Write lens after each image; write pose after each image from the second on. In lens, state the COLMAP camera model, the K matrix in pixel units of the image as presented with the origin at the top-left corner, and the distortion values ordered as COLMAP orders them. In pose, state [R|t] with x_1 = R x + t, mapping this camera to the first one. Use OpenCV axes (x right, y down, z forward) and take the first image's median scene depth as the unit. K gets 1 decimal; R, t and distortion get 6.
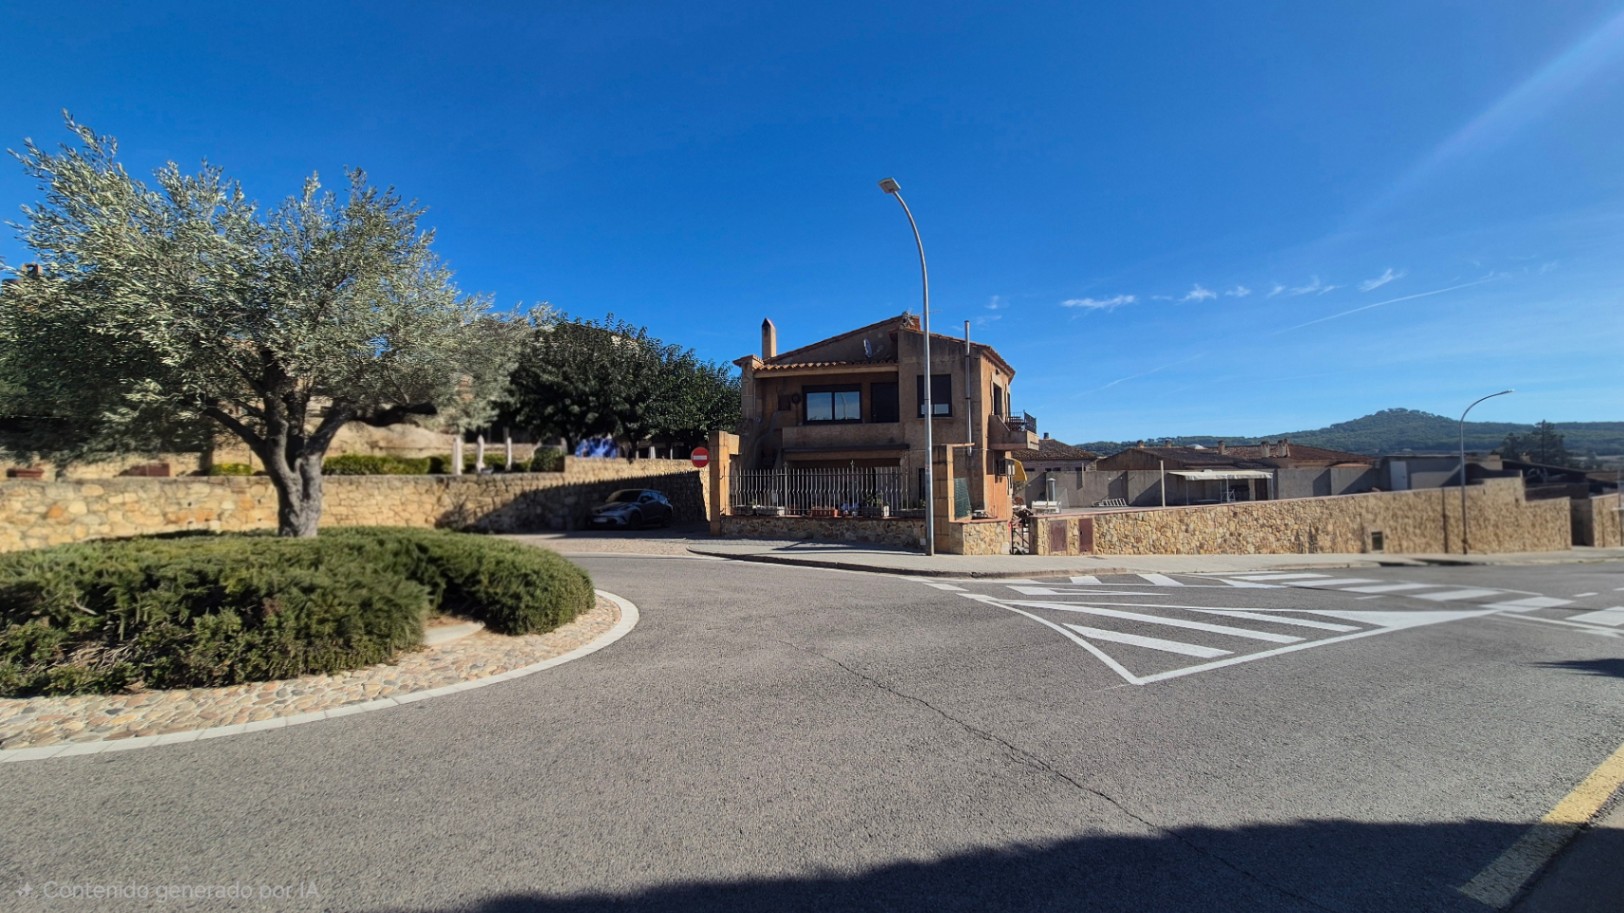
lens RADIAL K [[667.1, 0, 807.6], [0, 667.1, 449.7], [0, 0, 1]] dist [0.002077, 0.001179]
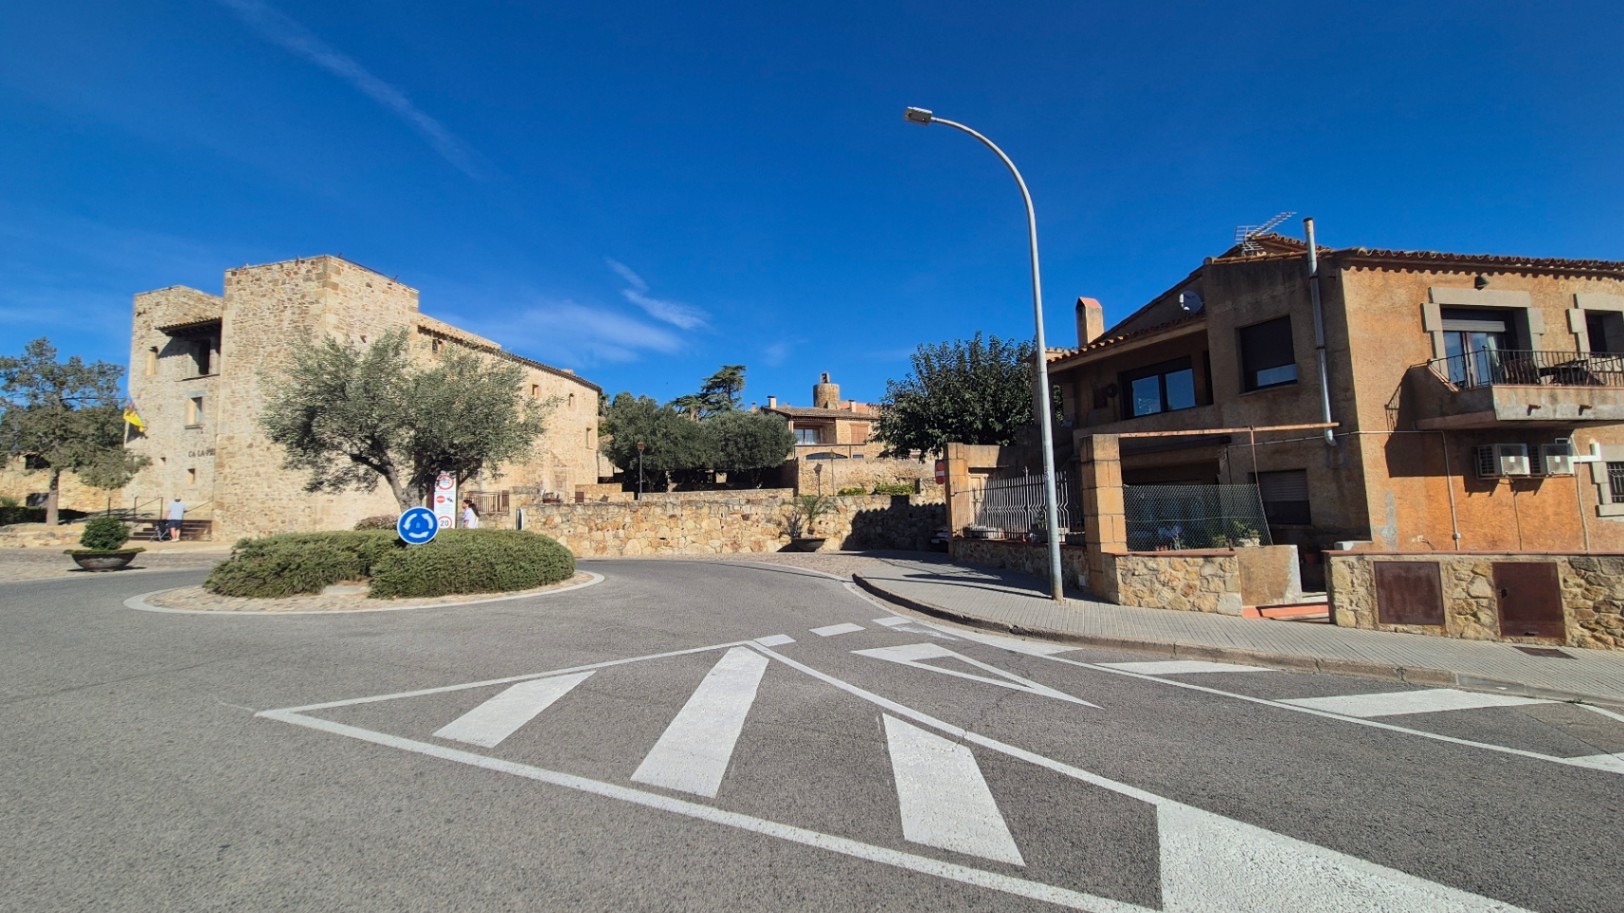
lens RADIAL K [[667.1, 0, 807.6], [0, 667.1, 449.7], [0, 0, 1]] dist [0.002077, 0.001179]
pose [[0.547404, -0.084314, -0.832610, 0.474049], [0.051021, 0.996423, -0.067358, 0.028515], [0.835312, -0.005609, 0.549748, 0.303991]]
